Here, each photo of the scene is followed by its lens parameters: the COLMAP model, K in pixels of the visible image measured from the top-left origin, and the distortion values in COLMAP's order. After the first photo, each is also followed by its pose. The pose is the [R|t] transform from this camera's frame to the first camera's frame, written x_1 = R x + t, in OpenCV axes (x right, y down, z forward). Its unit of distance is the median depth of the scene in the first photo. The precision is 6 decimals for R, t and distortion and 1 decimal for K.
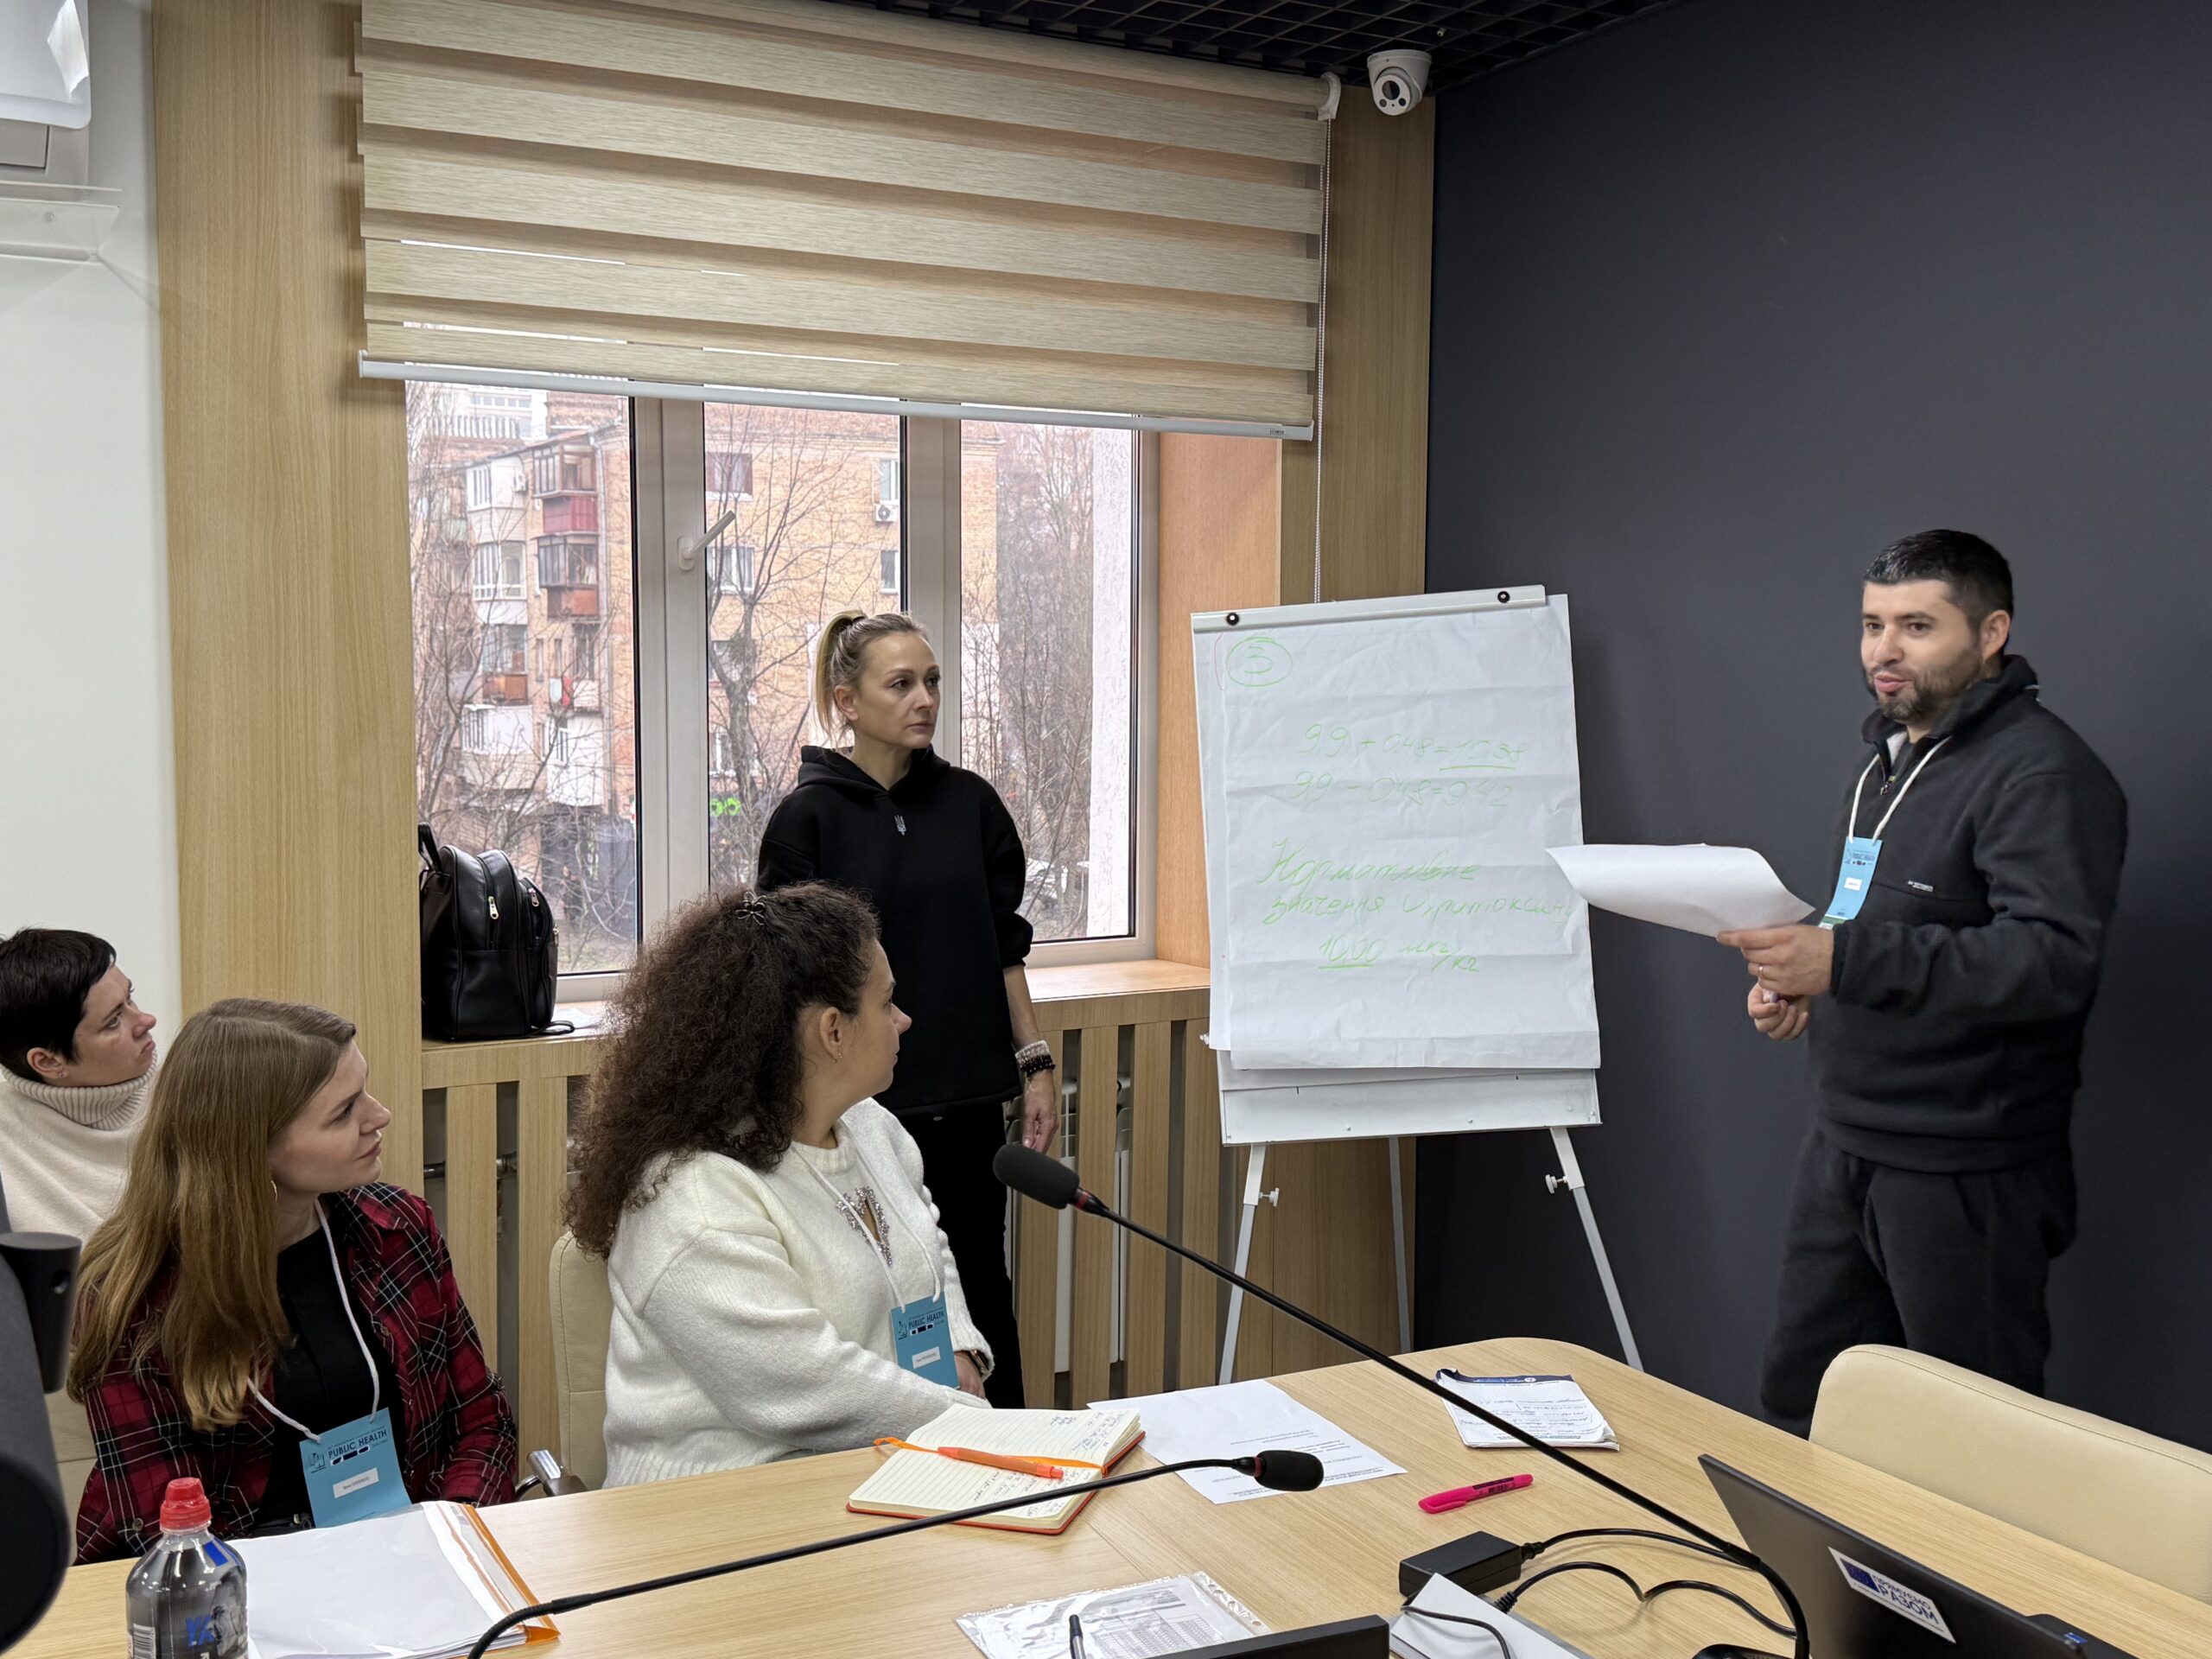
lens RADIAL K [[2278.9, 0, 1100.6], [0, 2278.9, 846.6], [0, 0, 1]] dist [0.083570, 0.000000]
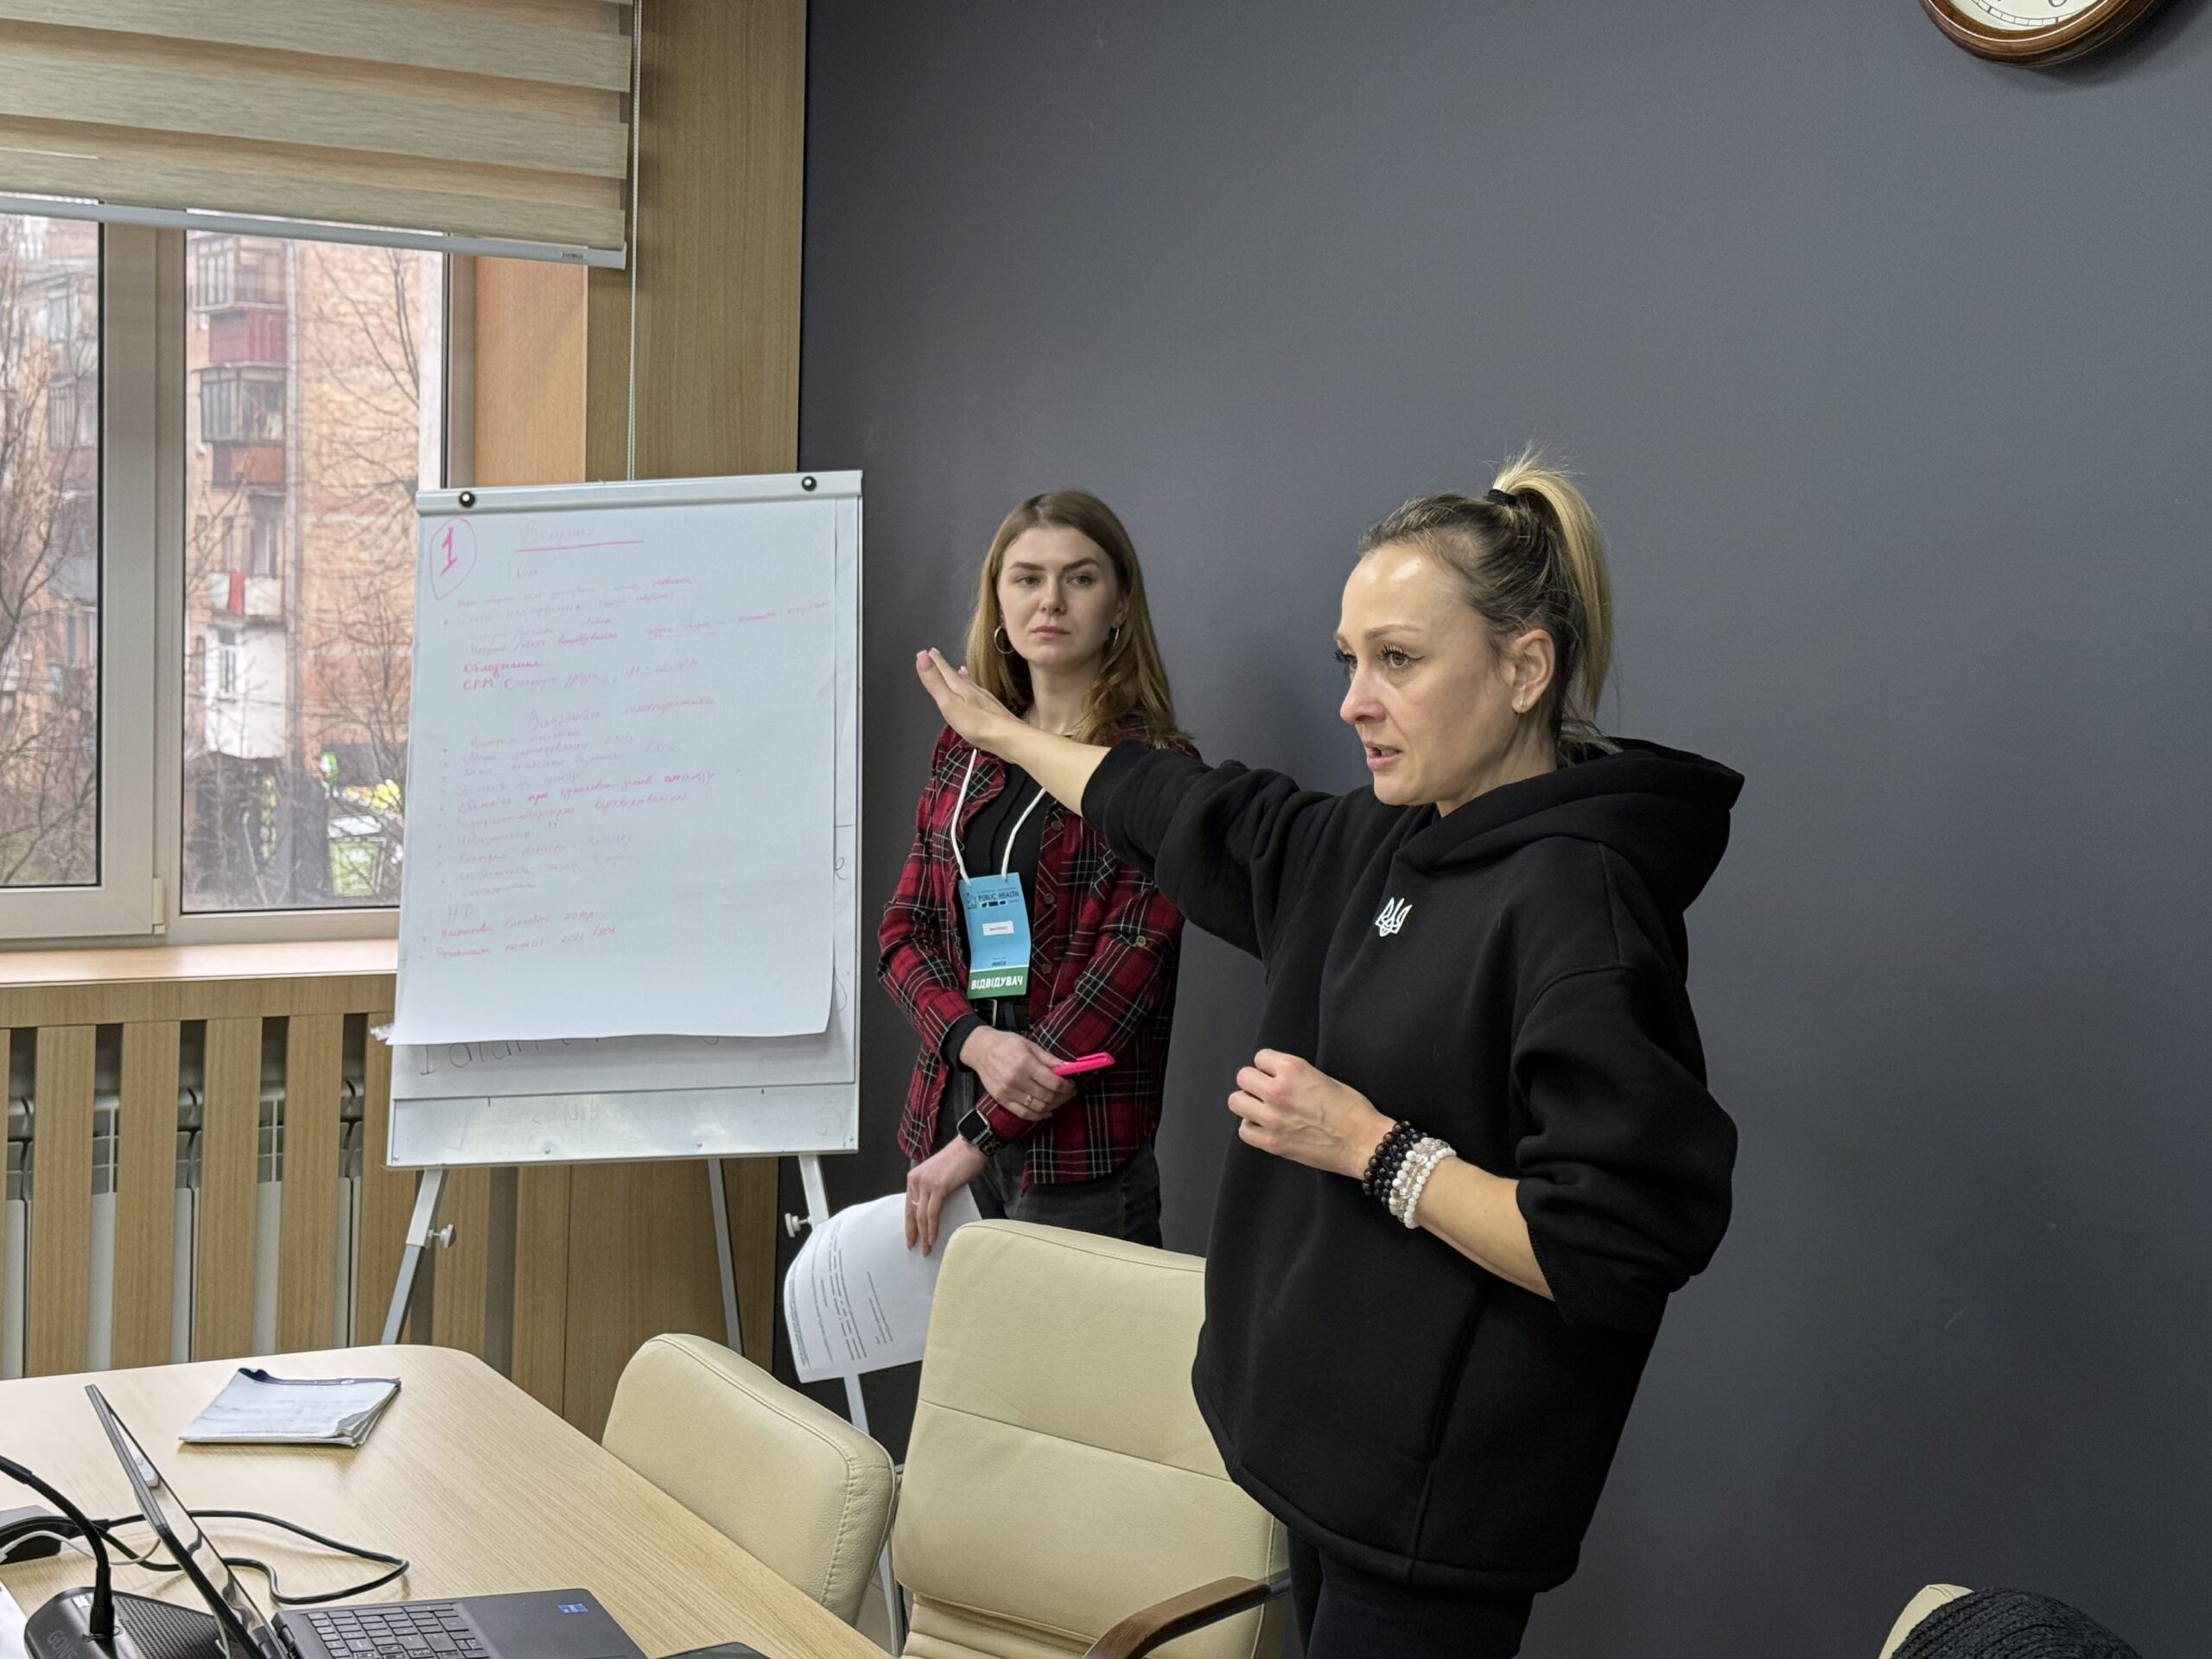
lens RADIAL K [[3271.1, 0, 1113.8], [0, 3271.1, 819.1], [0, 0, 1]] dist [0.031119, 0.000000]
pose [[0.998901, 0.031123, 0.035056, 0.259009], [-0.030877, 0.999495, -0.007526, 0.012193], [-0.035273, 0.006435, 0.999357, -0.123078]]
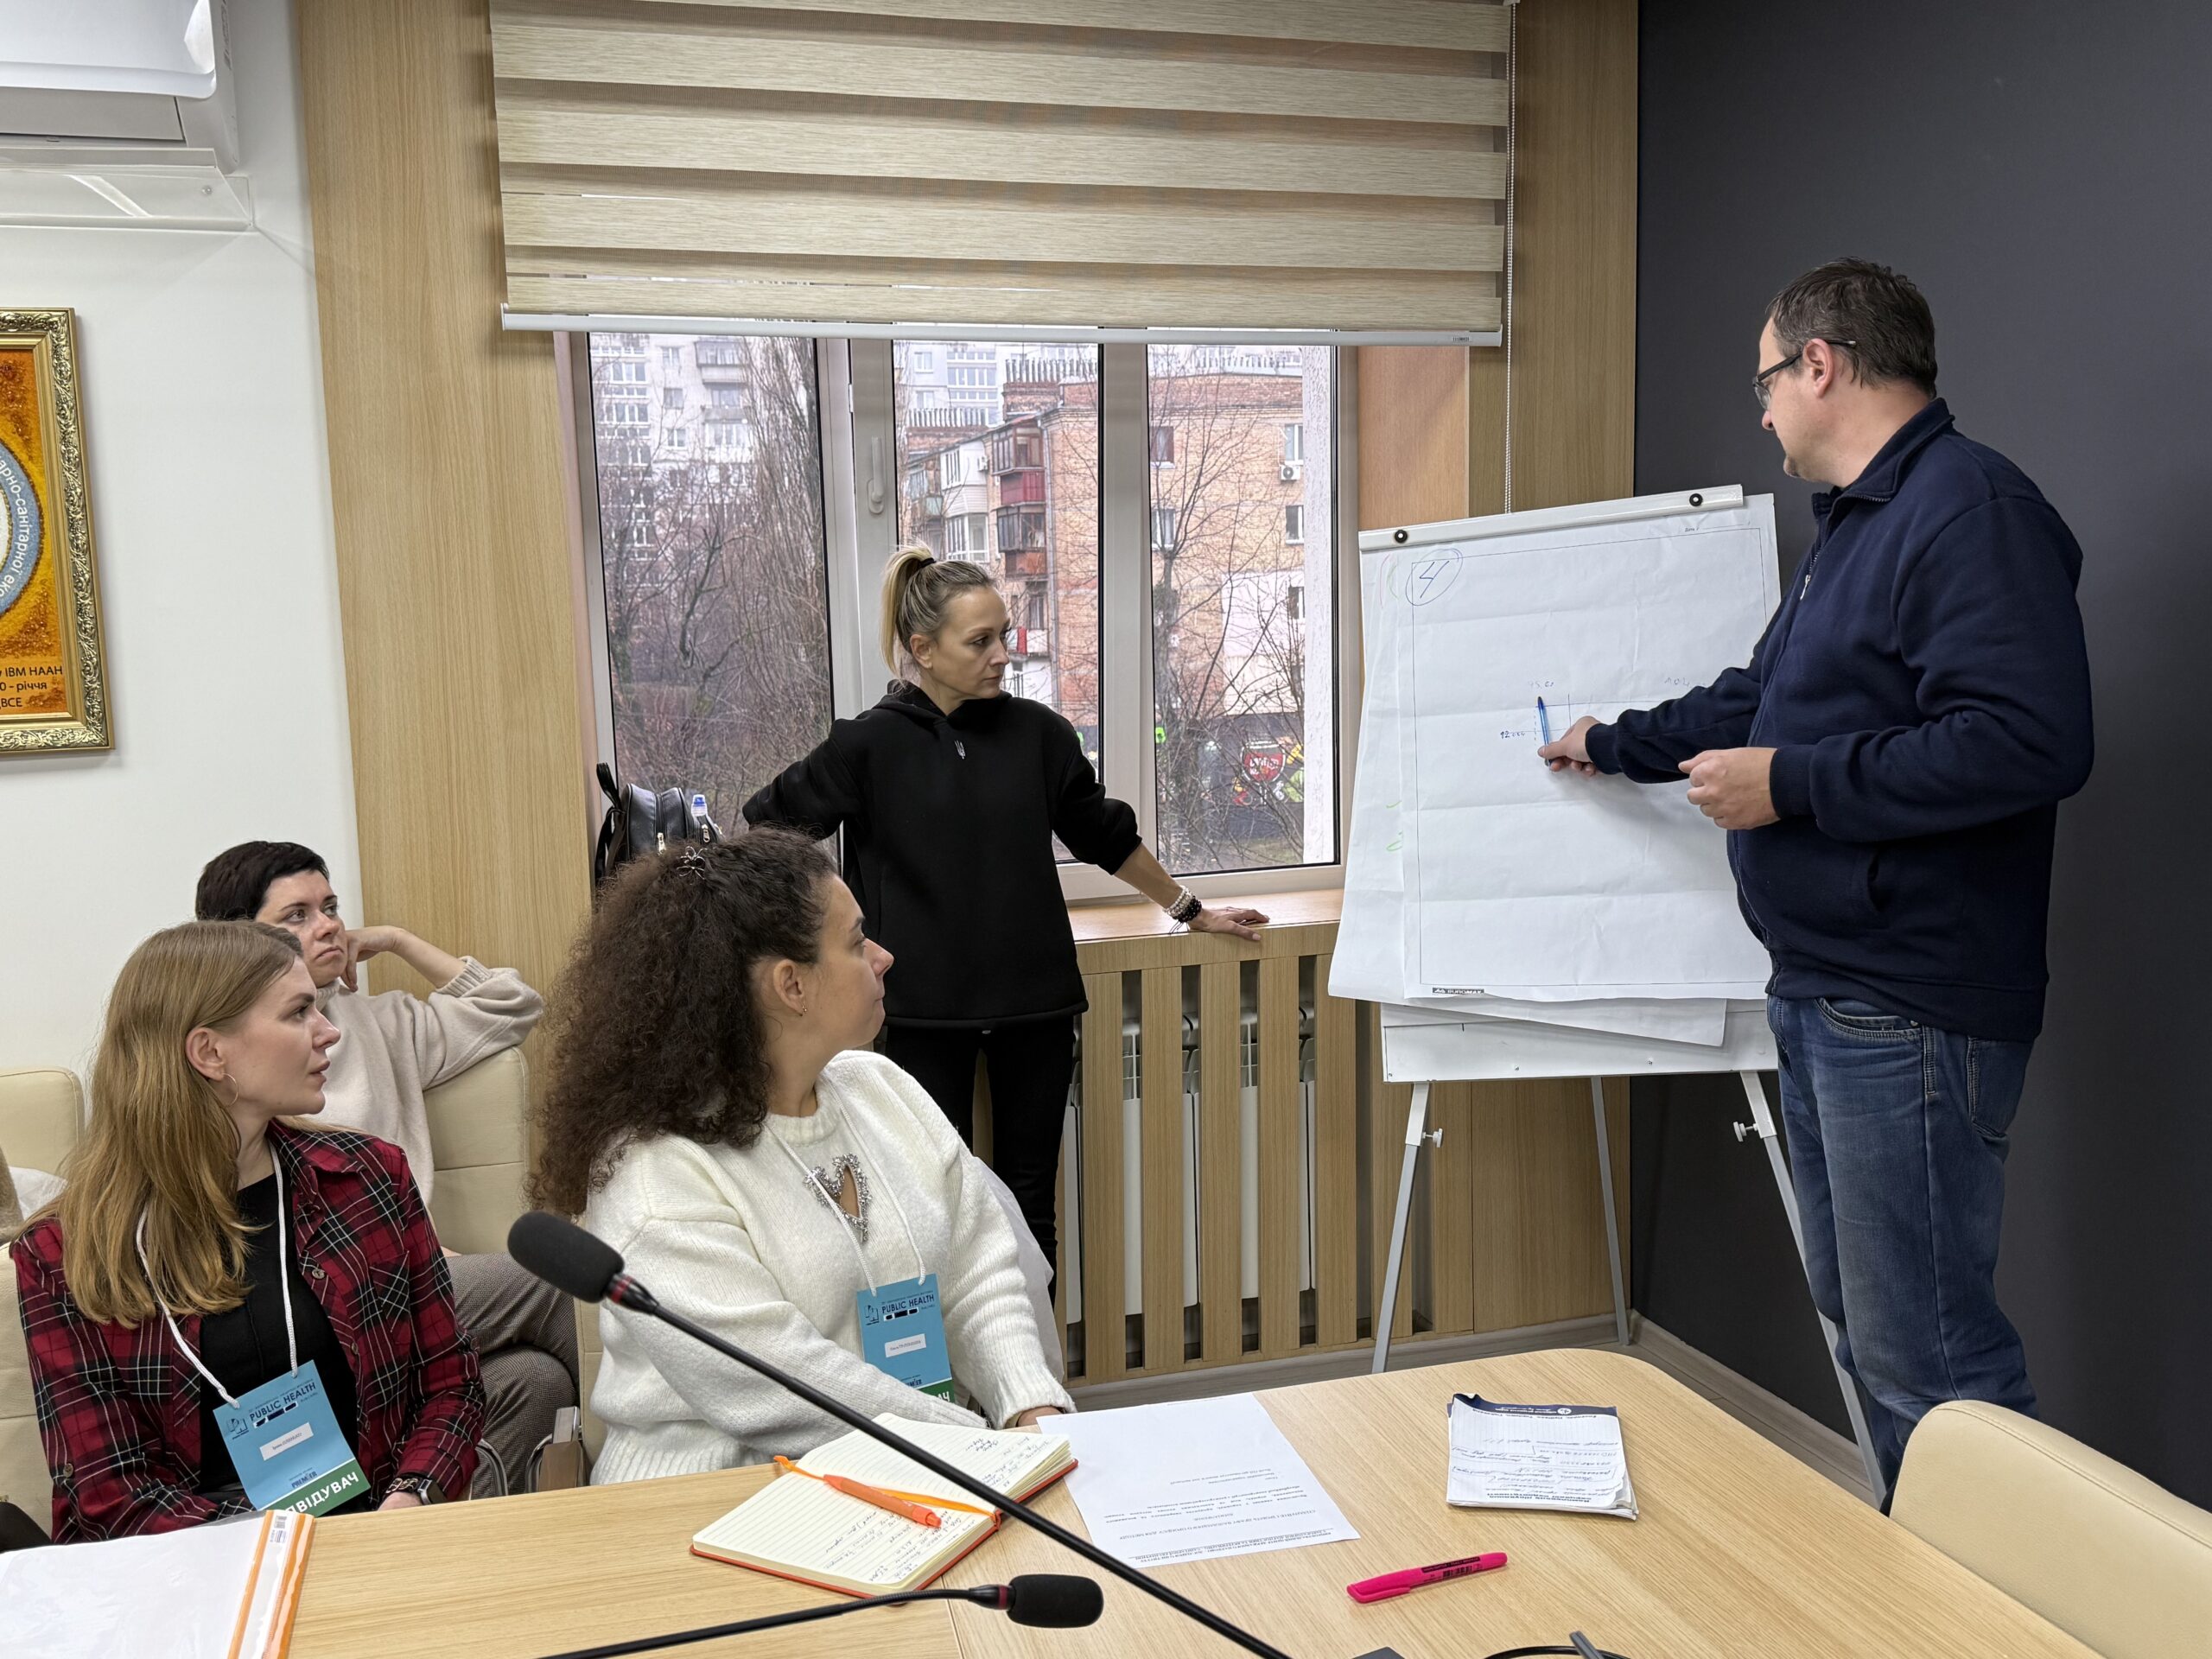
lens RADIAL K [[1994.0, 0, 1066.8], [0, 1994.0, 844.3], [0, 0, 1]] dist [0.059954, -0.001614]
pose [[0.978472, -0.007292, -0.206253, 0.099913], [0.015163, 0.999215, 0.036610, -0.003233], [0.205824, -0.038949, 0.977814, 0.153439]]
